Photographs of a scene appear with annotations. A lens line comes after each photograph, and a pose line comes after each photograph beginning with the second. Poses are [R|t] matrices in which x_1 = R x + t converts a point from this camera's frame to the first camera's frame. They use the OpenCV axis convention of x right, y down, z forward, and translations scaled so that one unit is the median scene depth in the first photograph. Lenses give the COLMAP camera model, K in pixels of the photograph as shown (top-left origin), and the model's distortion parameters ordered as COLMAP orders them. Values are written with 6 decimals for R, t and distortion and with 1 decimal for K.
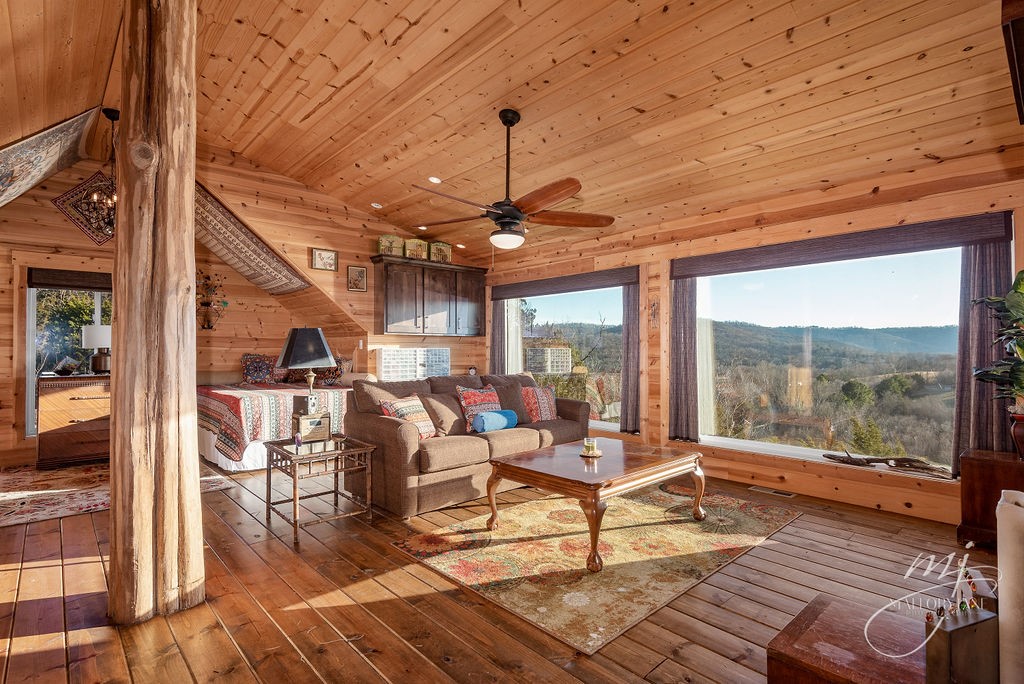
lens RADIAL K [[509.5, 0, 511.7], [0, 509.5, 340.2], [0, 0, 1]] dist [-0.000880, 0.000351]
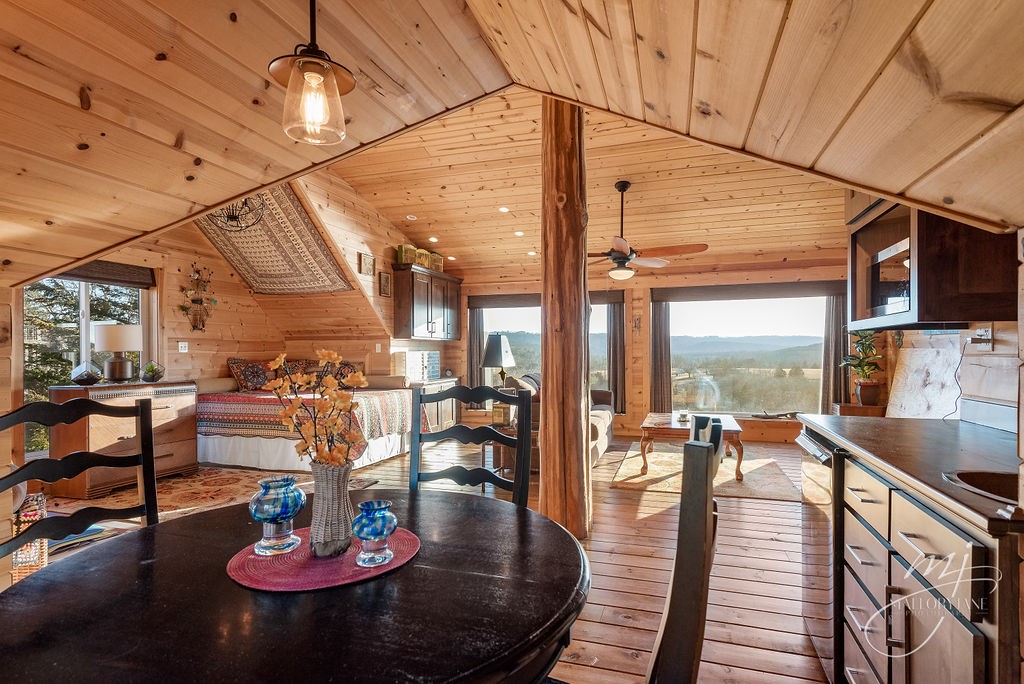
lens RADIAL K [[546.3, 0, 509.1], [0, 546.3, 350.2], [0, 0, 1]] dist [0.019301, -0.001308]
pose [[0.864757, -0.001284, 0.502190, -0.769619], [-0.006961, 0.999870, 0.014543, -0.005345], [-0.502143, -0.016072, 0.864635, -0.113050]]
